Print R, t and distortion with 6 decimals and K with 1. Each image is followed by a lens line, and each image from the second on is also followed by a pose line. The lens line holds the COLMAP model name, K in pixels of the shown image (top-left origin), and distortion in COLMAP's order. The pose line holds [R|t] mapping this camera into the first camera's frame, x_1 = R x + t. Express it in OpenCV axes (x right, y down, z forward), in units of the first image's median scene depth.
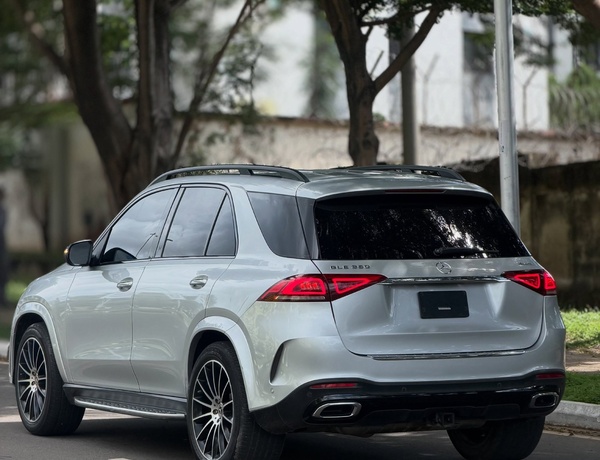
lens RADIAL K [[2325.2, 0, 300.0], [0, 2325.2, 230.0], [0, 0, 1]] dist [0.417771, -0.326975]
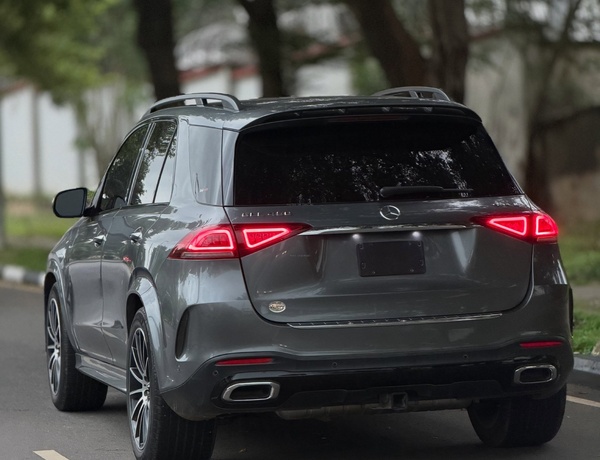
lens RADIAL K [[2325.2, 0, 300.0], [0, 2325.2, 230.0], [0, 0, 1]] dist [0.417771, -0.326975]
pose [[0.977198, -0.021671, -0.211222, 0.201893], [0.027378, 0.999334, 0.024130, 0.001890], [0.210558, -0.029363, 0.977140, 0.208263]]
